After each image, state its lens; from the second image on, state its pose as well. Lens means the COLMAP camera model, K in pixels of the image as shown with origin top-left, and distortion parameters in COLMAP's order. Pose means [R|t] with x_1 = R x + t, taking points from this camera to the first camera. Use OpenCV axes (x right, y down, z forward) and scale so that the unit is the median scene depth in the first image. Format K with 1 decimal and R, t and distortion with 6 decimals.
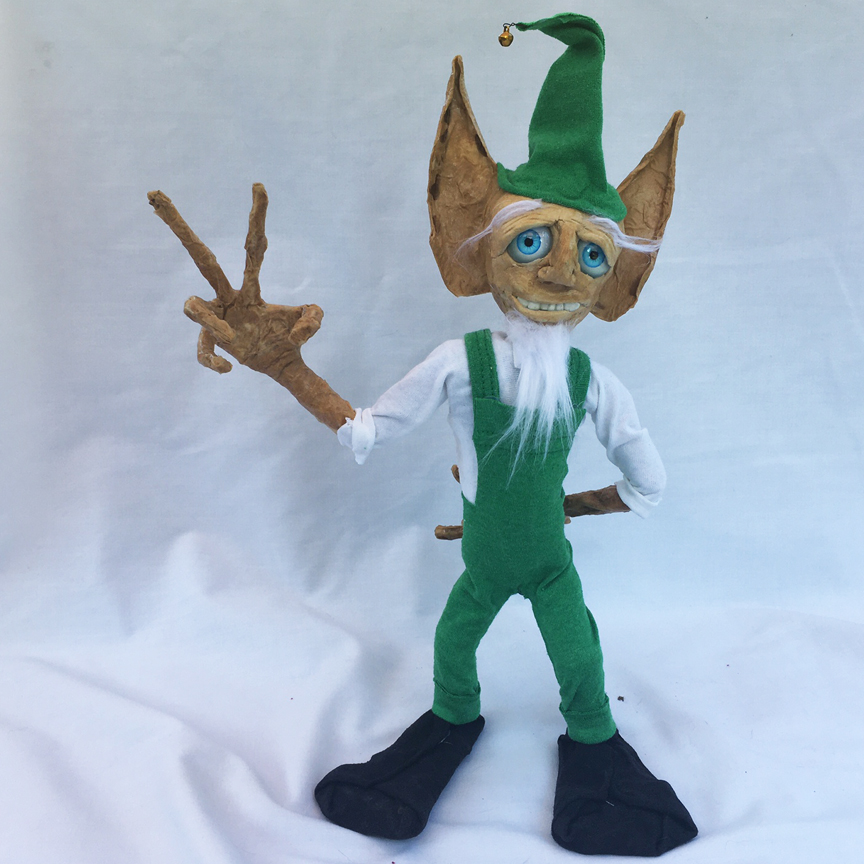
lens RADIAL K [[976.1, 0, 439.0], [0, 976.1, 436.2], [0, 0, 1]] dist [-0.010545, 0.000000]
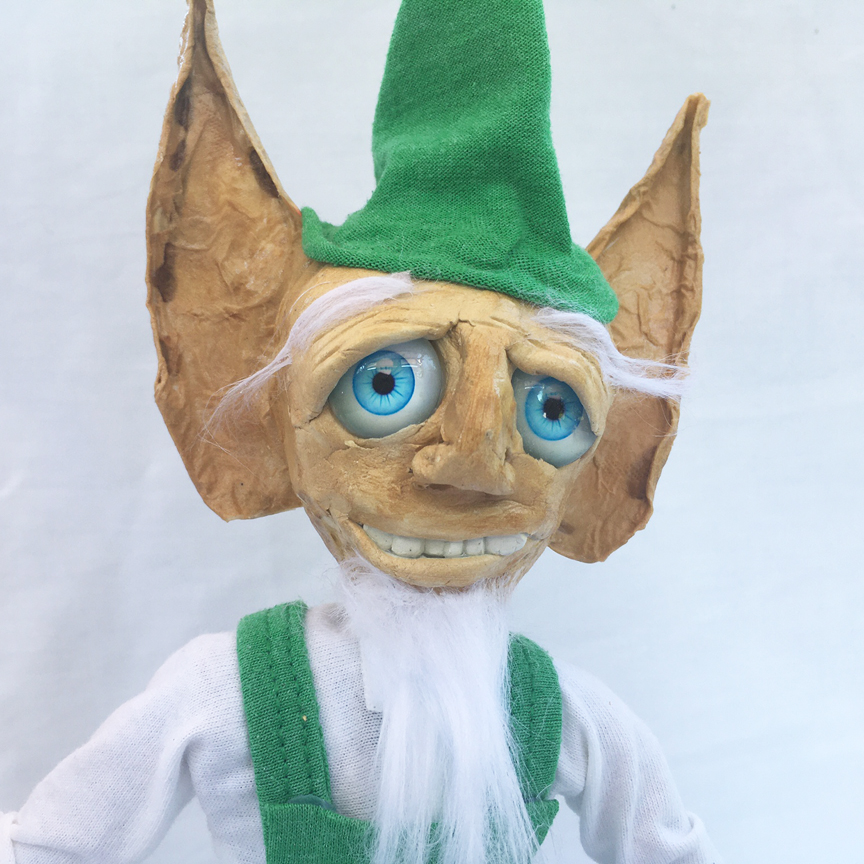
lens RADIAL K [[976.1, 0, 432.3], [0, 976.1, 431.0], [0, 0, 1]] dist [-0.010545, 0.000000]
pose [[0.992209, -0.046738, 0.115482, 0.062939], [0.065740, 0.983821, -0.166658, -0.110291], [-0.105824, 0.172951, 0.979229, 0.598287]]
